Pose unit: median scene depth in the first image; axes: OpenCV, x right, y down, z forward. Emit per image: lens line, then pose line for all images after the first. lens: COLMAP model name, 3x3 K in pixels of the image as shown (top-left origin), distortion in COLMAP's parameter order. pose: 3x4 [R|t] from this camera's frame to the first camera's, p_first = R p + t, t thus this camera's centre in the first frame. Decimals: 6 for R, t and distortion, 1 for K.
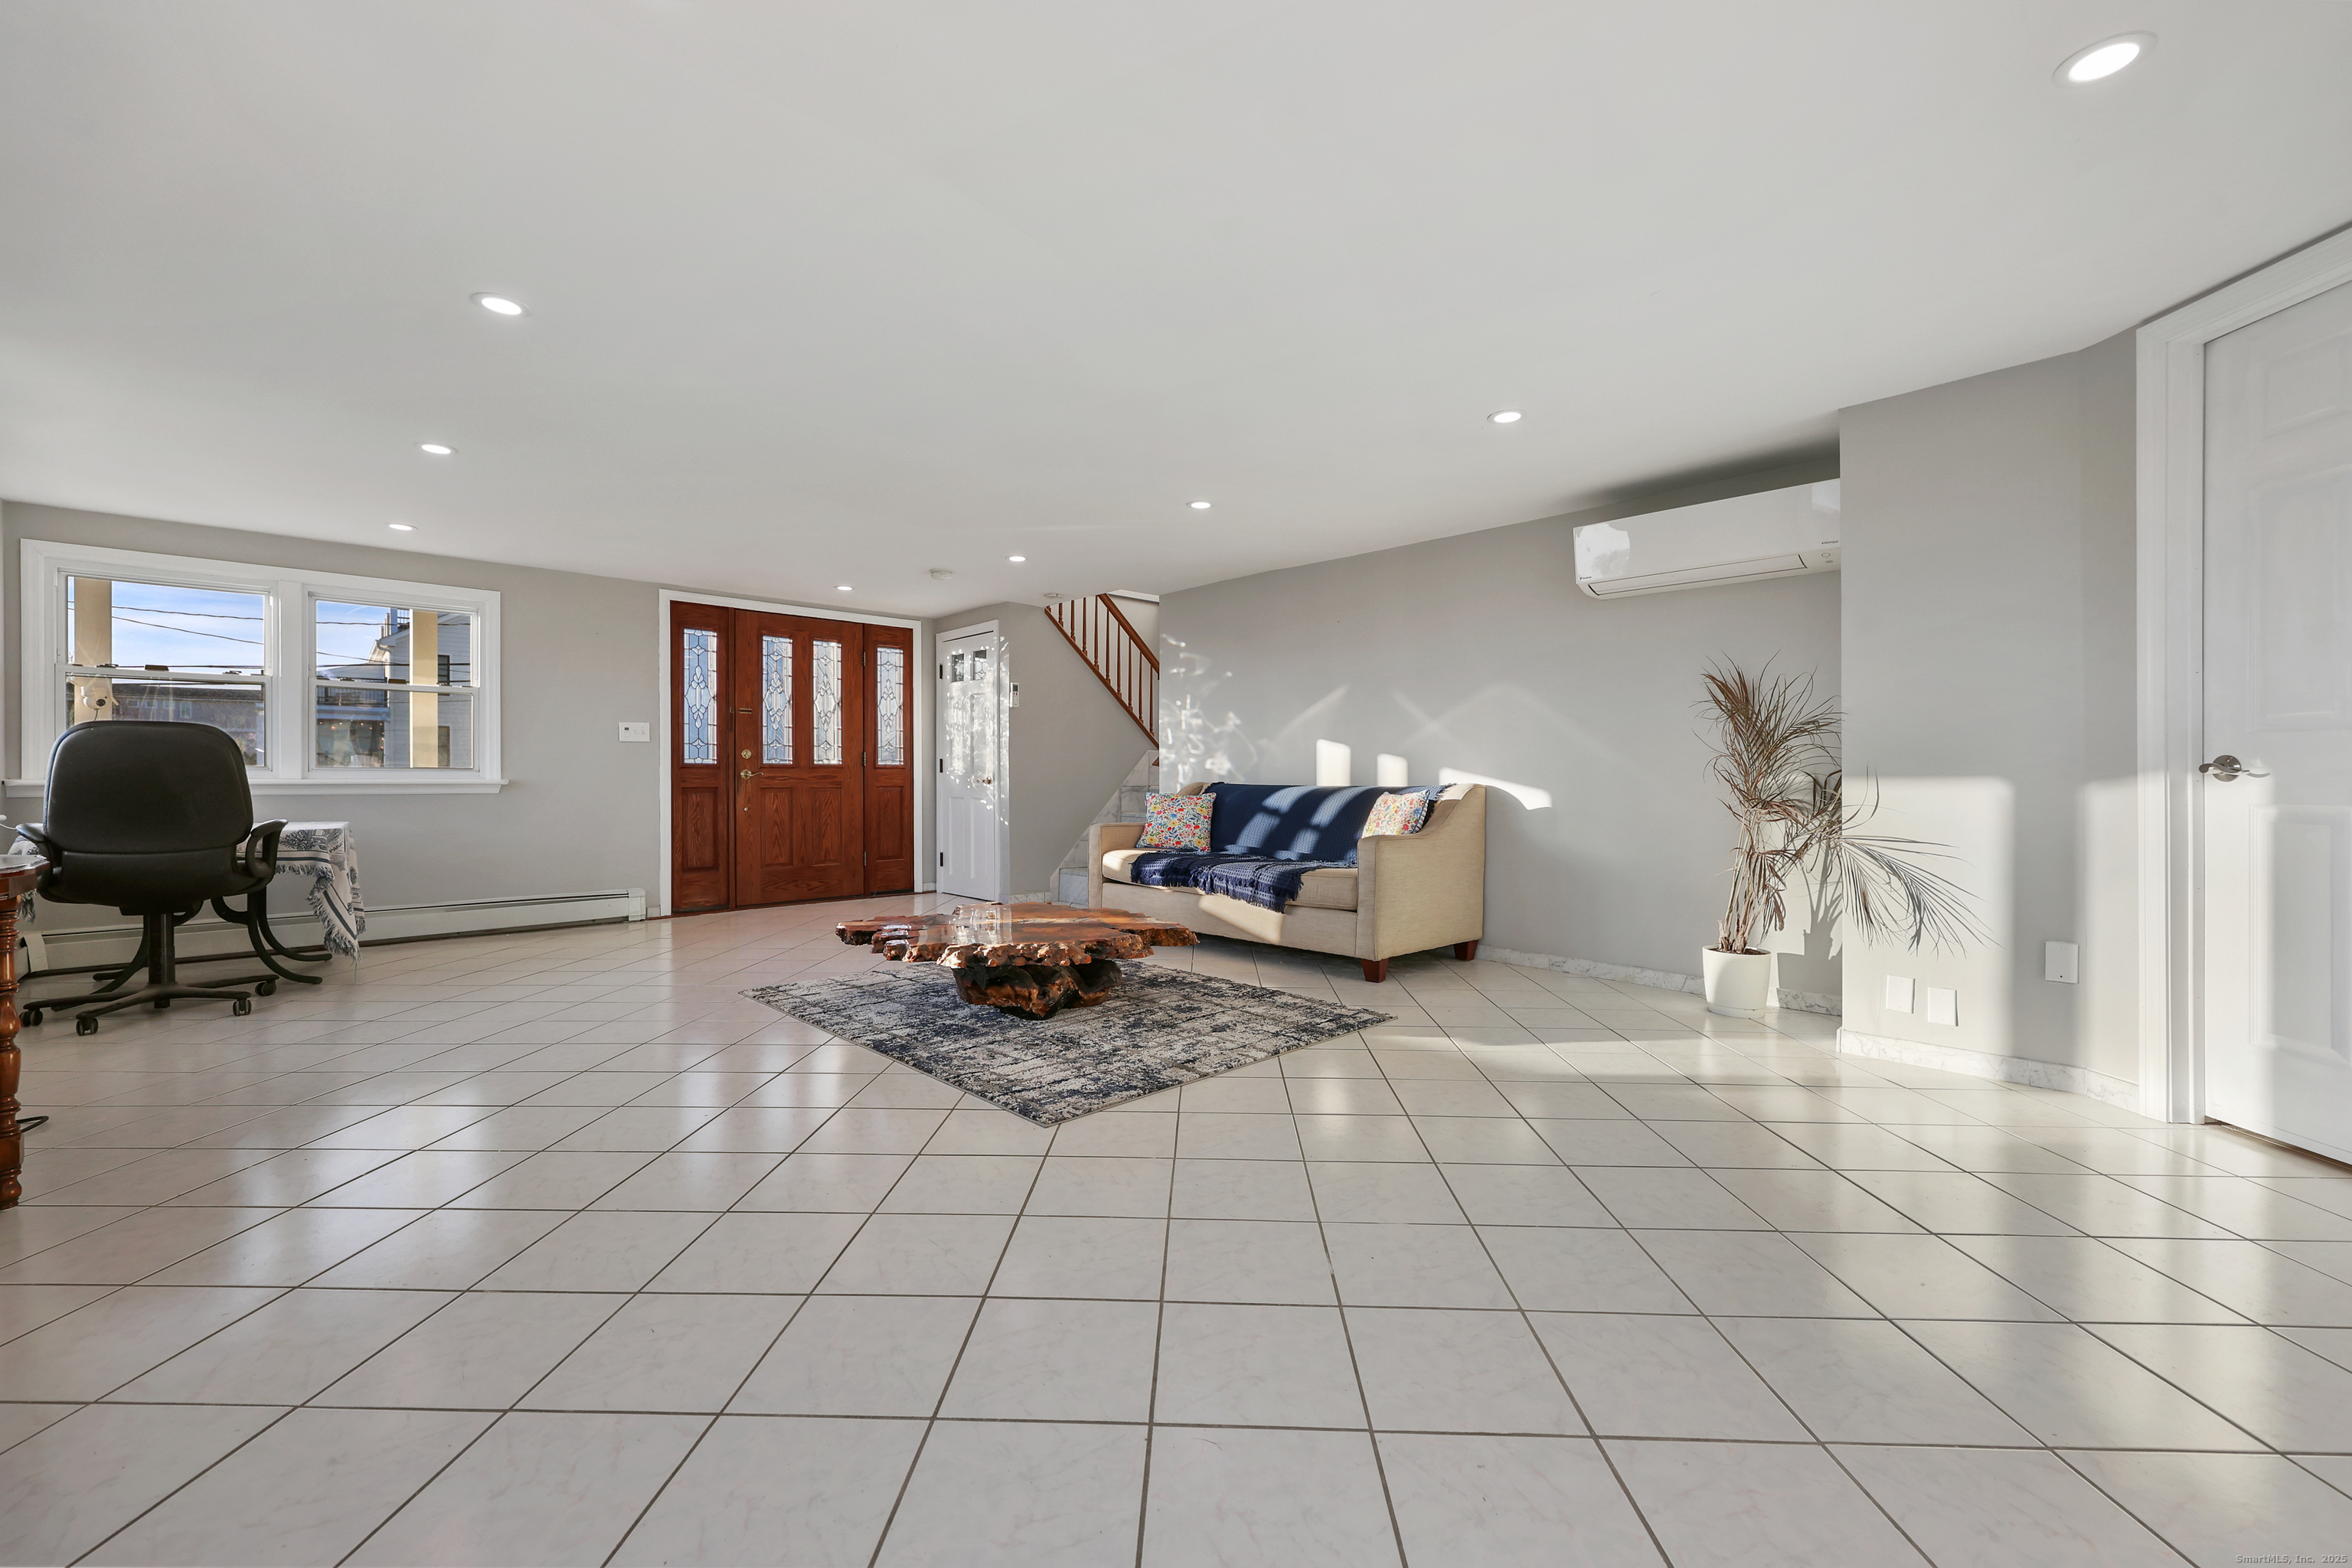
lens RADIAL K [[937.6, 0, 1179.4], [0, 937.6, 773.2], [0, 0, 1]] dist [-0.001229, -0.000370]
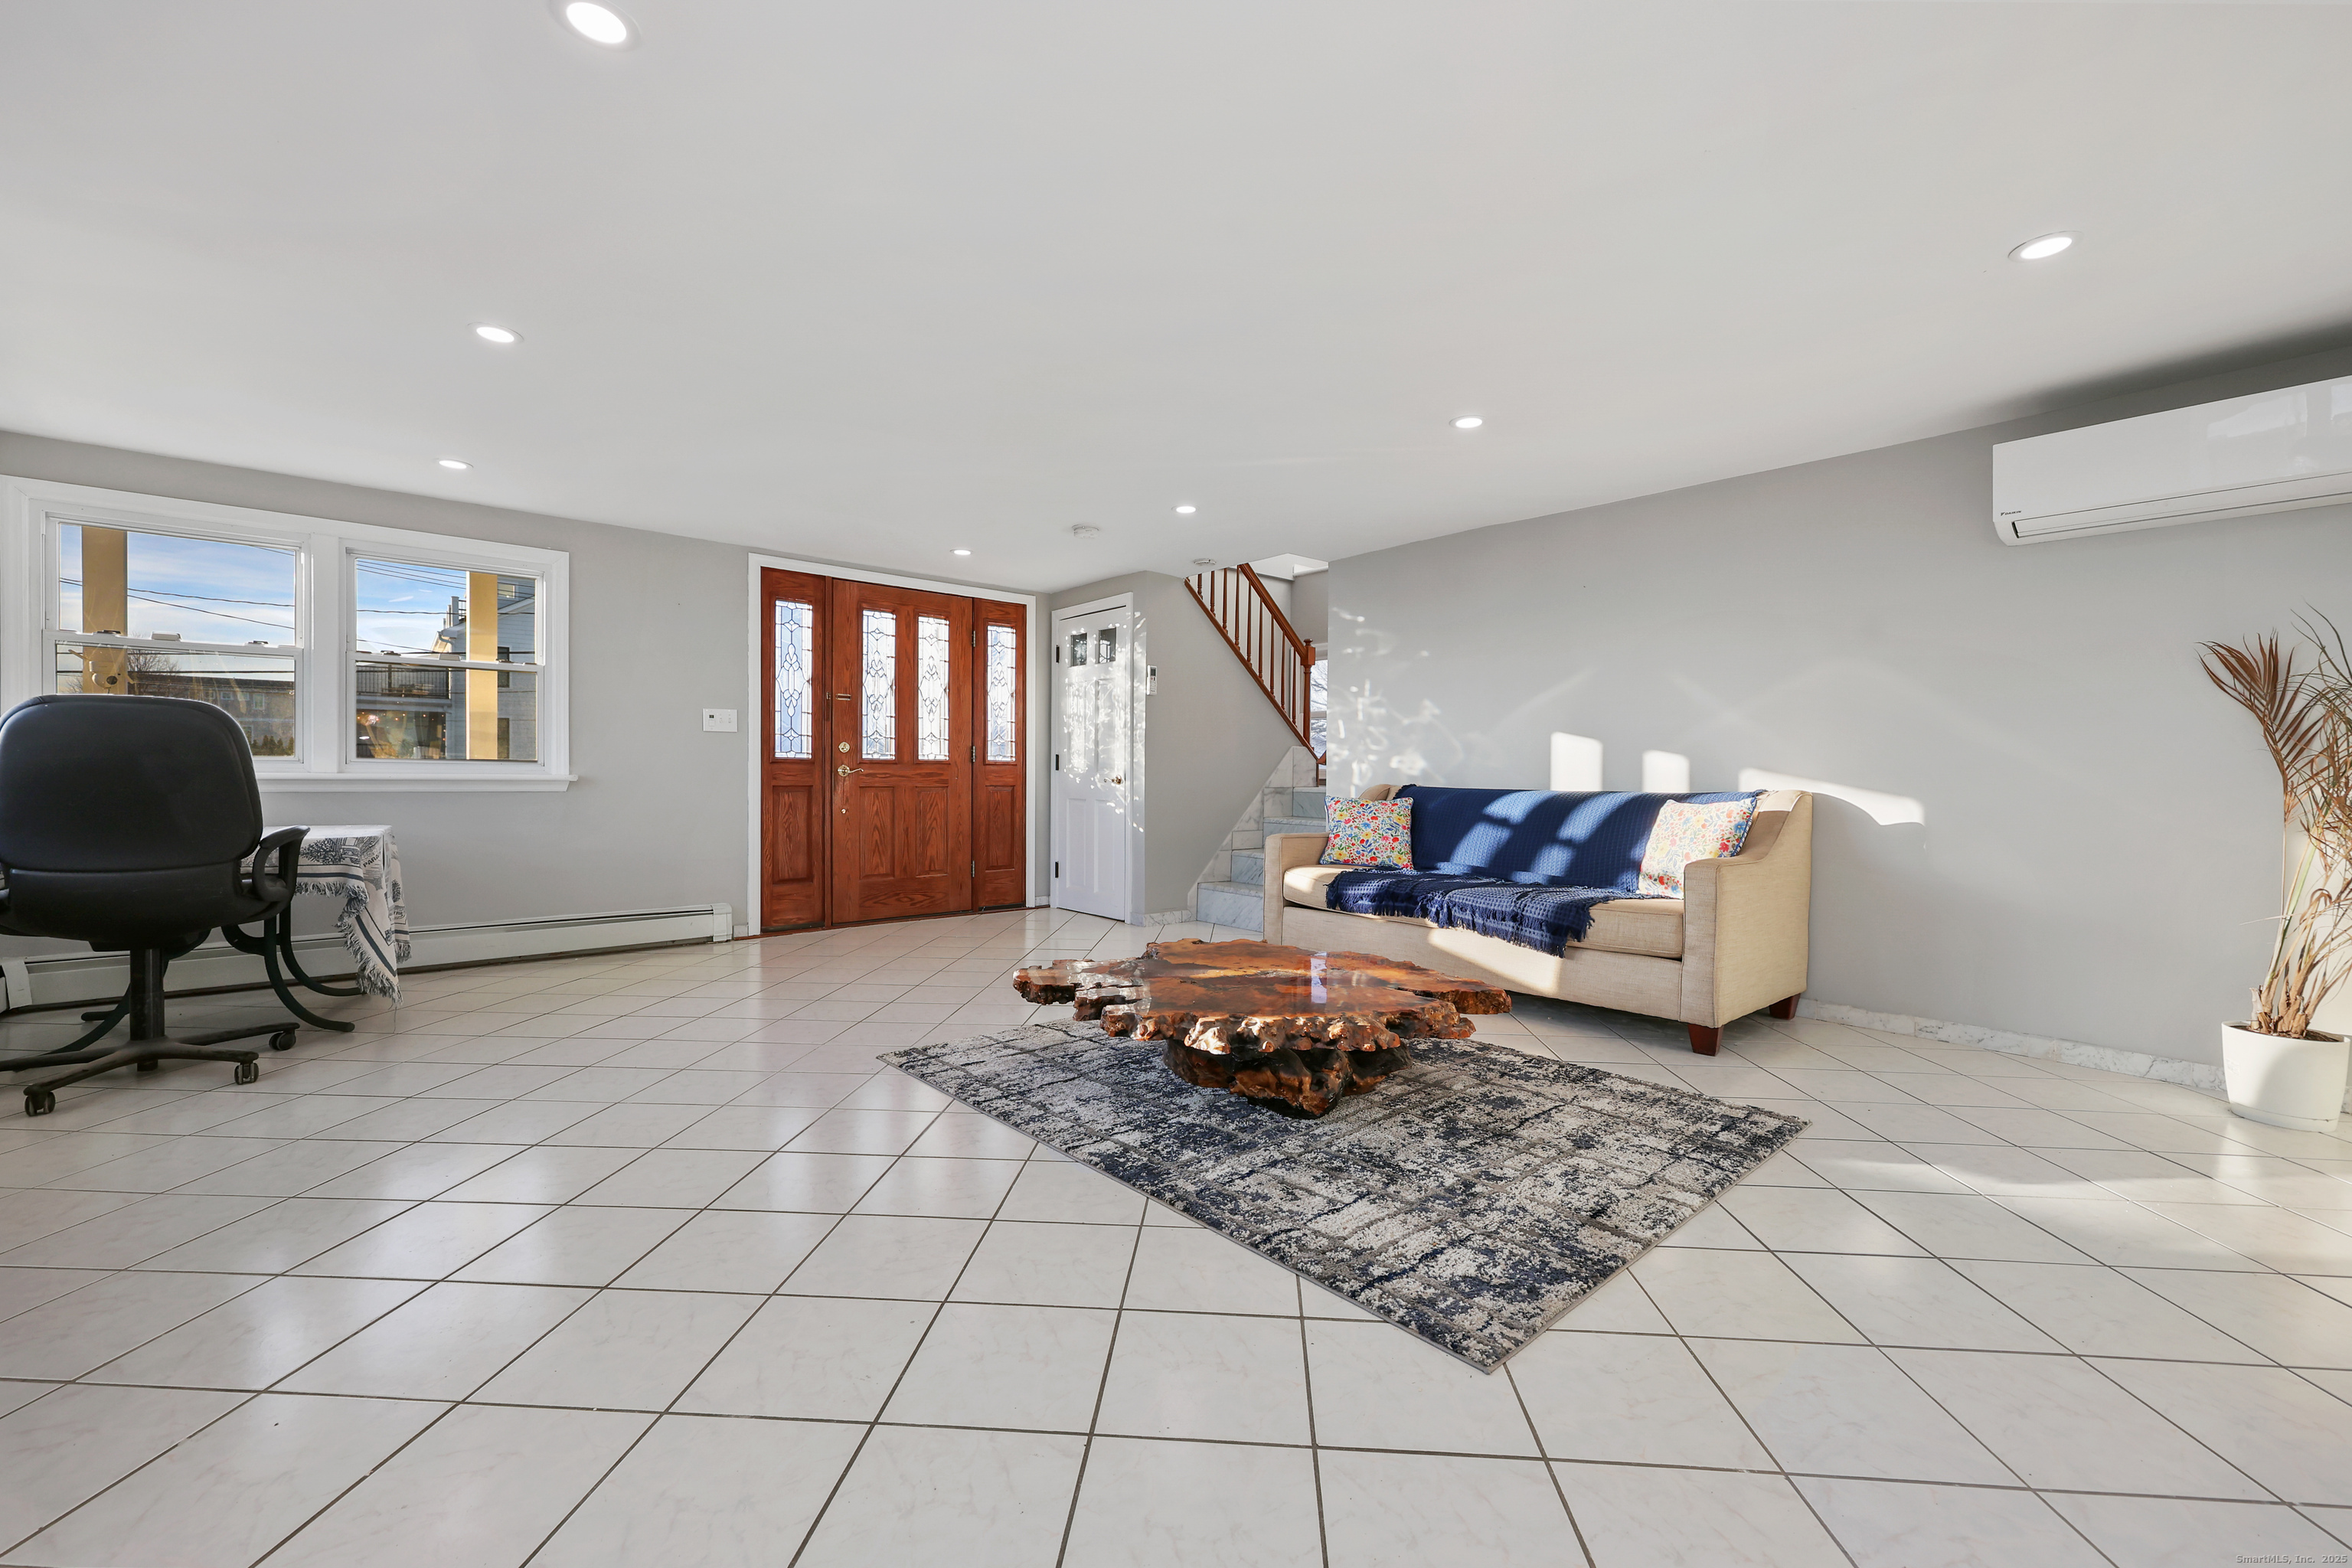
lens RADIAL K [[940.0, 0, 1179.9], [0, 940.0, 776.4], [0, 0, 1]] dist [-0.001626, -0.000190]
pose [[0.999116, 0.007337, -0.041400, -0.144805], [-0.007120, 0.999960, 0.005385, -0.000633], [0.041438, -0.005085, 0.999128, 0.184122]]
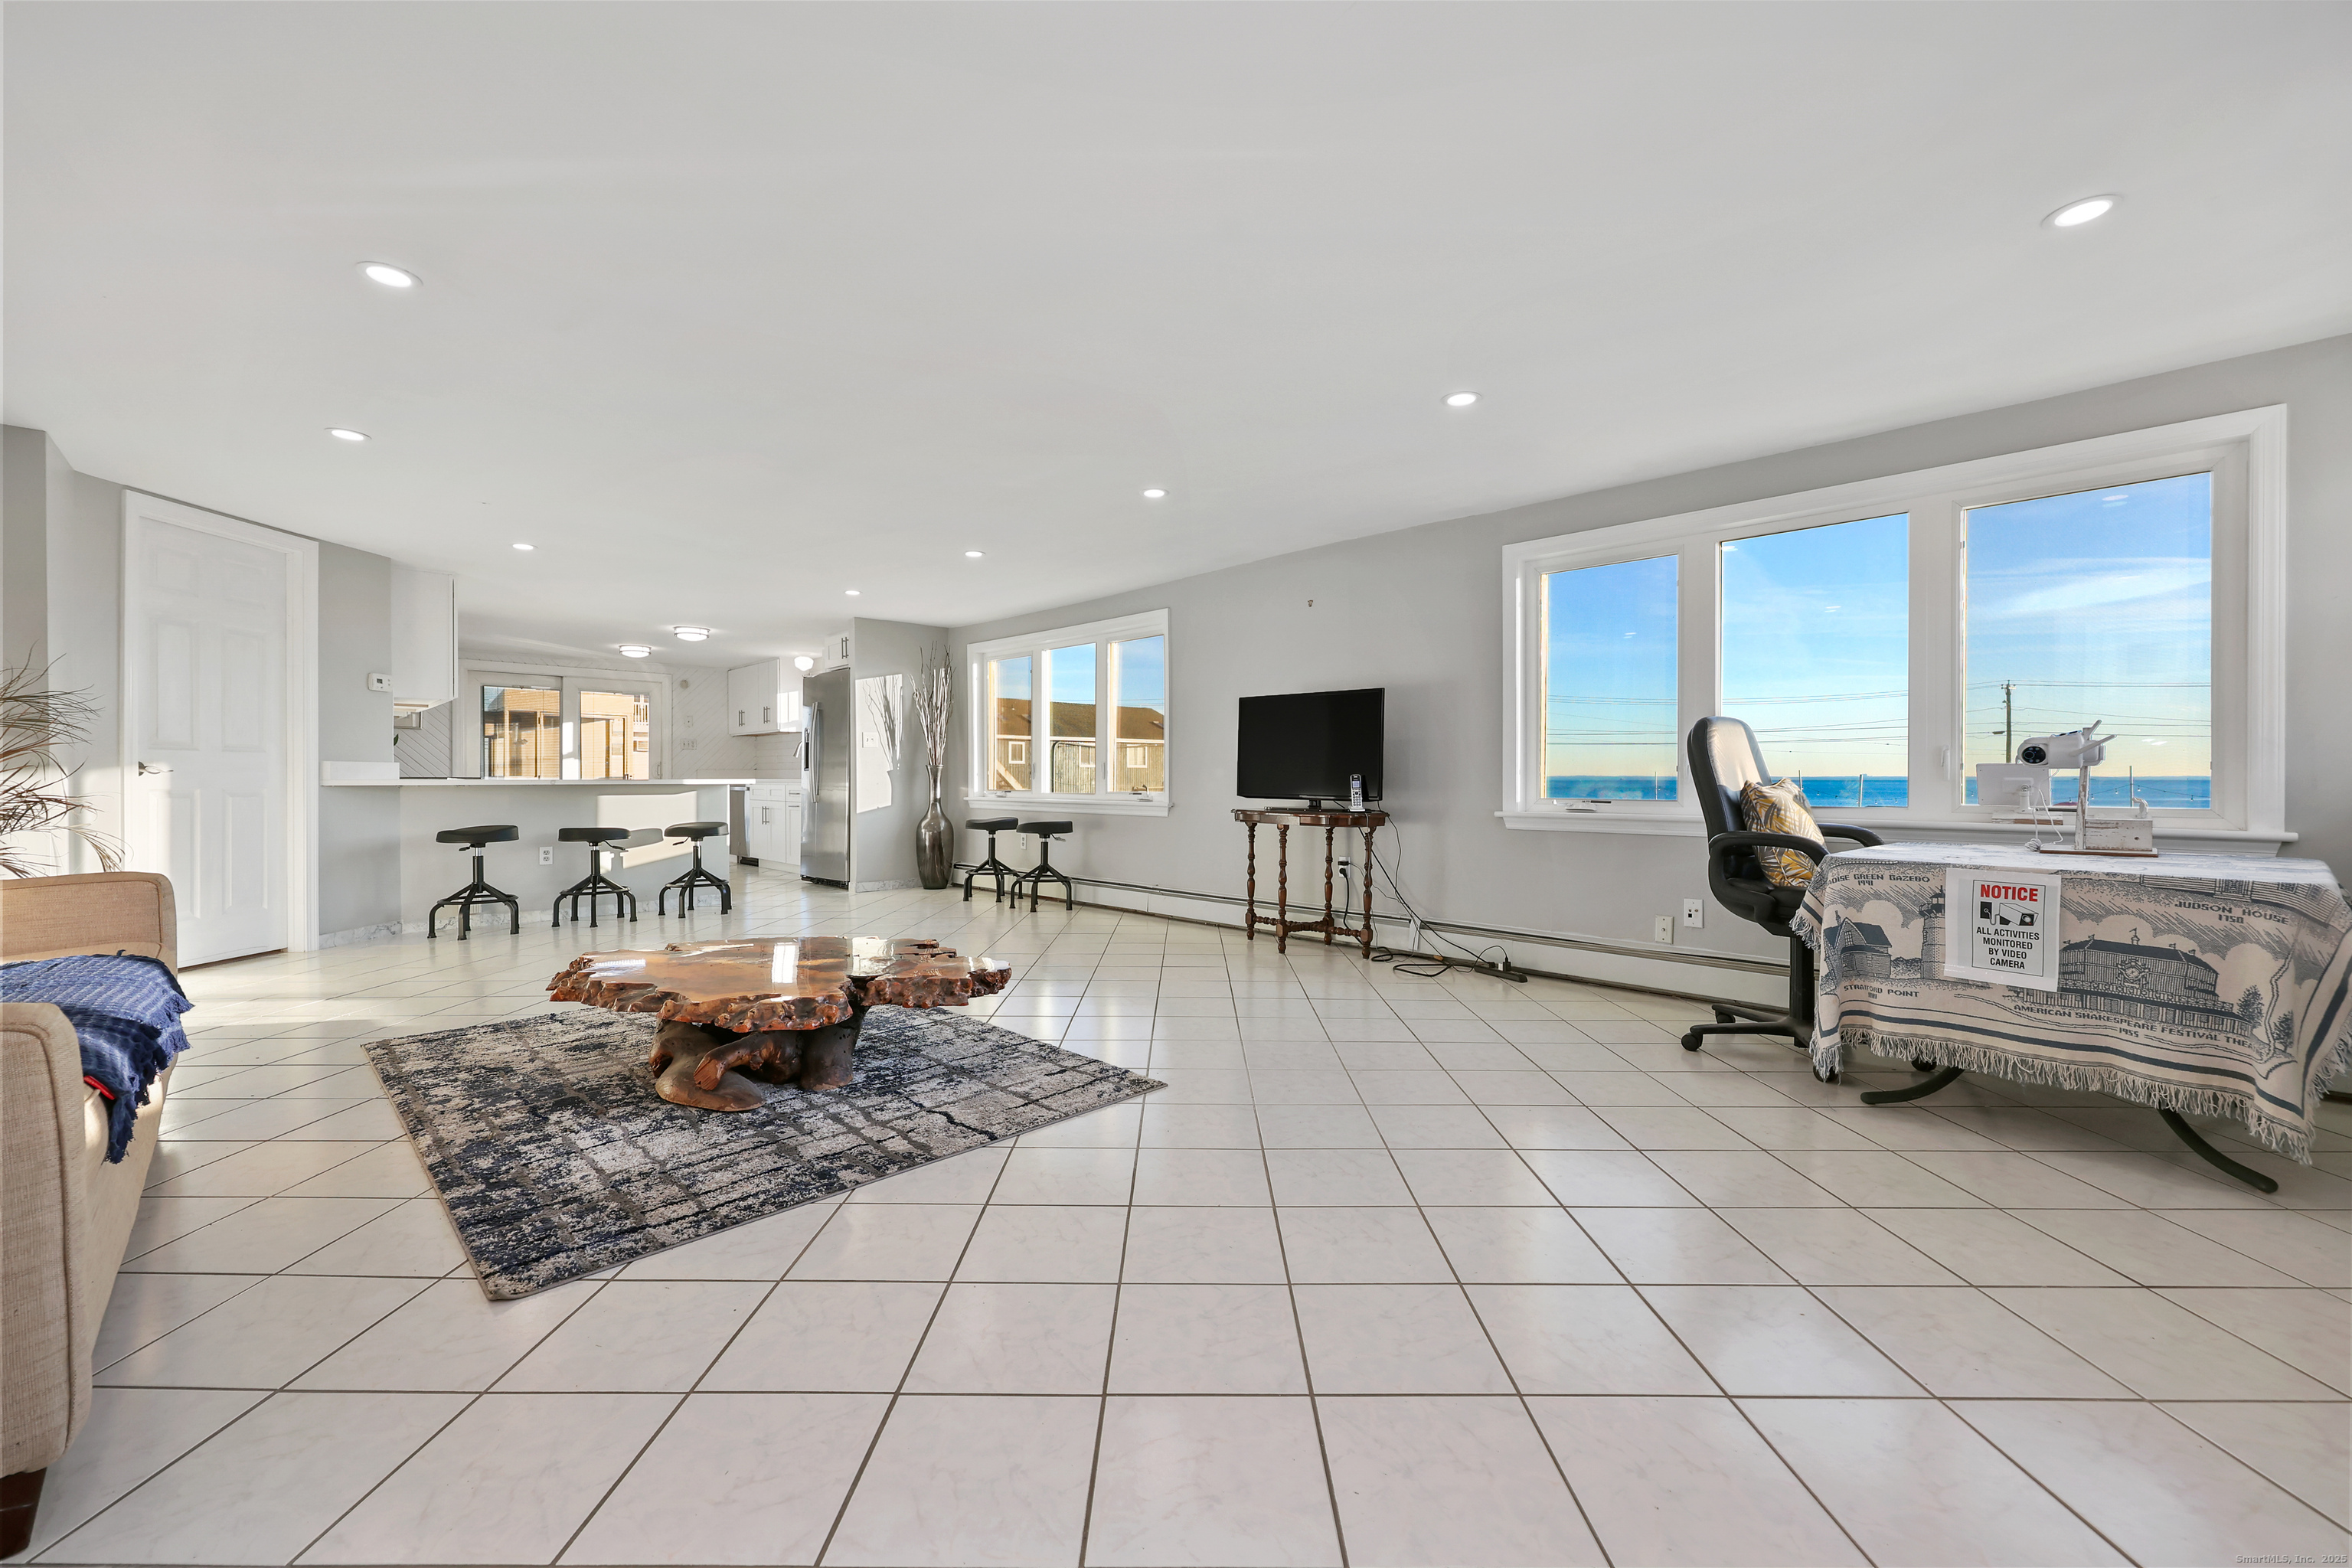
lens RADIAL K [[938.6, 0, 1180.3], [0, 938.6, 794.8], [0, 0, 1]] dist [-0.000088, -0.000137]
pose [[-0.999841, -0.002317, -0.017700, -0.348933], [-0.002540, 0.999918, 0.012572, 0.007532], [0.017669, 0.012615, -0.999764, 1.260029]]
